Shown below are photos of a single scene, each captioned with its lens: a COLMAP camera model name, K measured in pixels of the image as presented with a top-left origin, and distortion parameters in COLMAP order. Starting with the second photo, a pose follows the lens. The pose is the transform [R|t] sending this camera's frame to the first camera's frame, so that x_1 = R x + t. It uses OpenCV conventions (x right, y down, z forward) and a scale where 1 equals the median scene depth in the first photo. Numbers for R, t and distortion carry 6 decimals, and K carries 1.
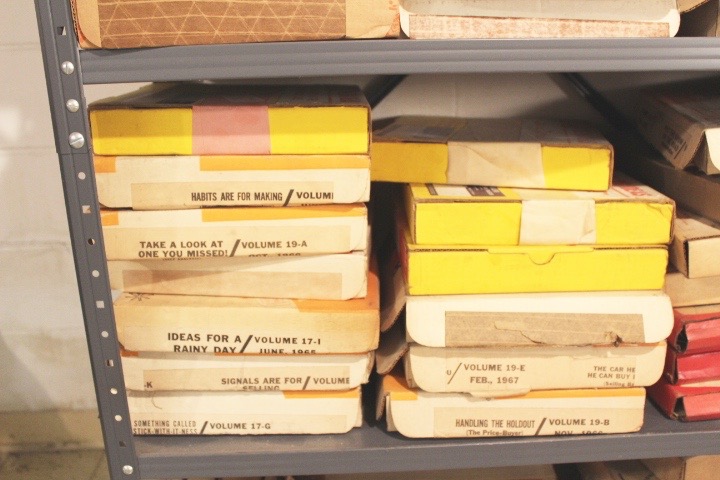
lens RADIAL K [[693.0, 0, 360.0], [0, 693.0, 240.0], [0, 0, 1]] dist [-0.145427, 0.159491]
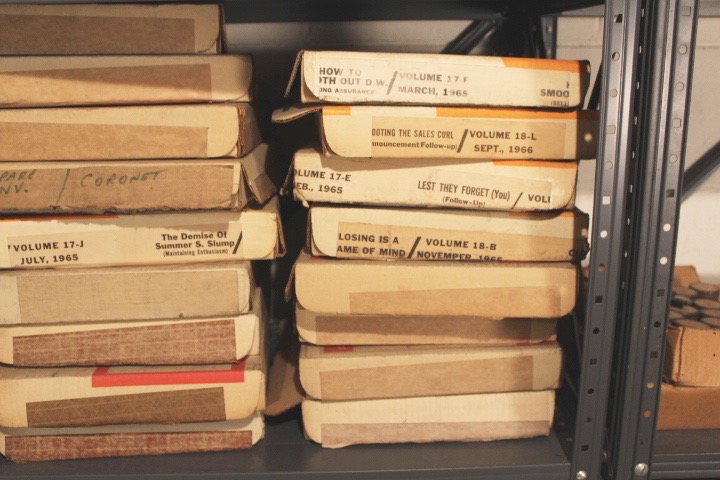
lens RADIAL K [[693.0, 0, 360.0], [0, 693.0, 240.0], [0, 0, 1]] dist [-0.145427, 0.159491]
pose [[0.999932, 0.008790, 0.007715, 0.570212], [-0.008398, 0.998741, -0.049462, -0.529468], [-0.008140, 0.049394, 0.998746, -0.126100]]
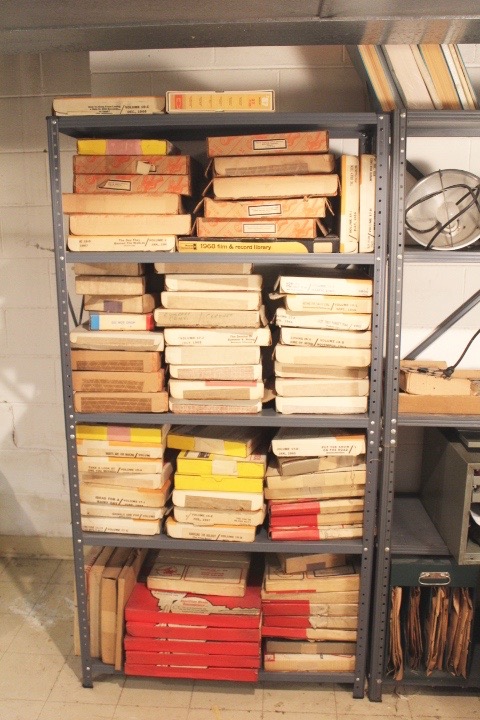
lens RADIAL K [[693.0, 0, 240.0], [0, 693.0, 360.0], [0, 0, 1]] dist [-0.145427, 0.159491]
pose [[0.995139, 0.041311, -0.089396, 0.598192], [-0.049405, 0.994688, -0.090309, -0.222171], [0.085191, 0.094287, 0.991893, -2.004059]]
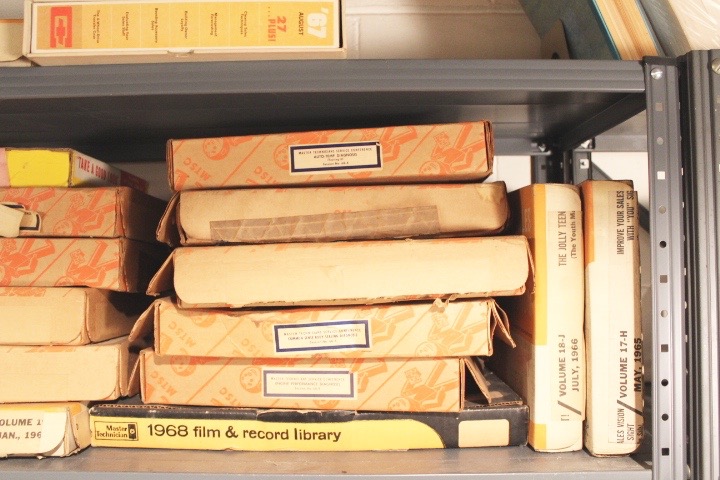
lens RADIAL K [[693.0, 0, 360.0], [0, 693.0, 240.0], [0, 0, 1]] dist [-0.145427, 0.159491]
pose [[0.998896, 0.014380, -0.044714, 0.521771], [-0.028366, 0.943462, -0.330266, -0.880894], [0.037437, 0.331169, 0.942828, -0.281562]]
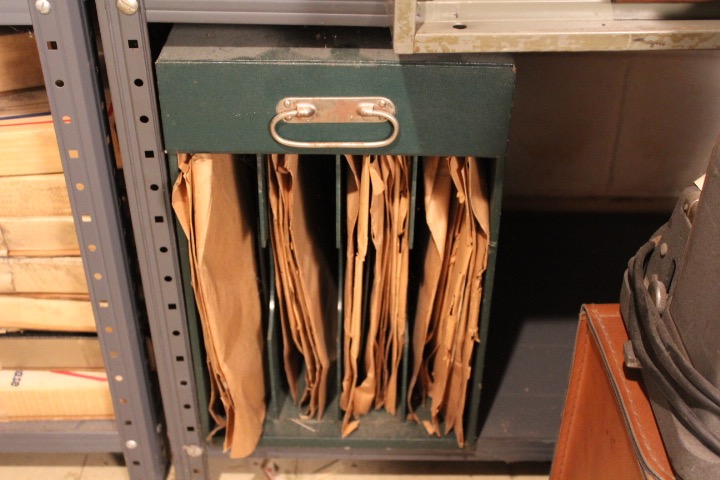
lens RADIAL K [[932.9, 0, 360.0], [0, 932.9, 240.0], [0, 0, 1]] dist [-0.054919, 0.035659]
pose [[0.998772, 0.046244, -0.017793, 1.257389], [-0.038563, 0.950956, 0.306912, 0.219856], [0.031113, -0.305849, 0.951572, 0.056581]]
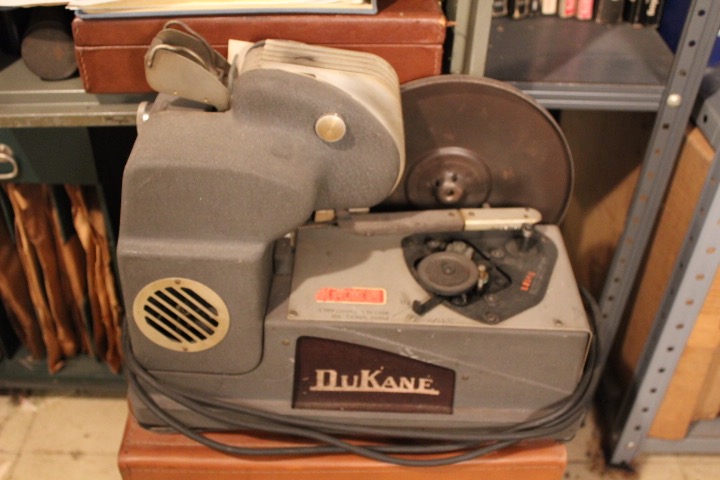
lens RADIAL K [[779.1, 0, 360.0], [0, 779.1, 240.0], [0, 0, 1]] dist [-0.081942, 0.010018]
pose [[0.998120, 0.061084, 0.005042, 1.797610], [-0.058755, 0.930156, 0.362433, 0.062104], [0.017449, -0.362048, 0.931996, -0.077046]]
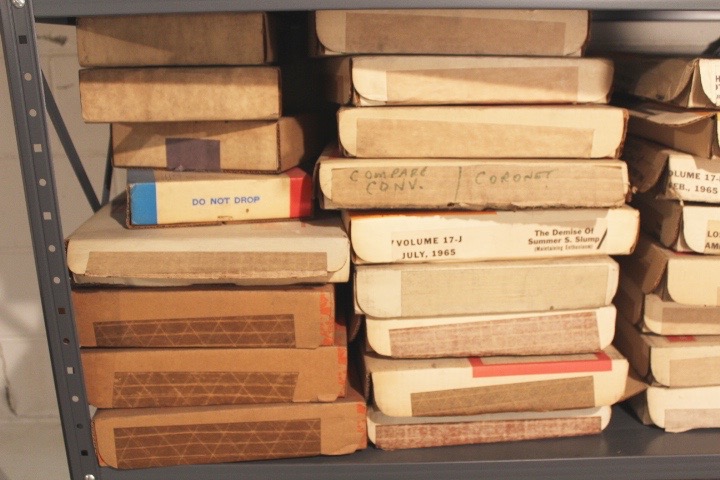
lens RADIAL K [[693.0, 0, 360.0], [0, 693.0, 240.0], [0, 0, 1]] dist [-0.145427, 0.159491]
pose [[0.999824, 0.014961, -0.011345, 0.046485], [-0.015252, 0.999546, -0.025987, -0.538616], [0.010951, 0.026156, 0.999598, -0.169328]]
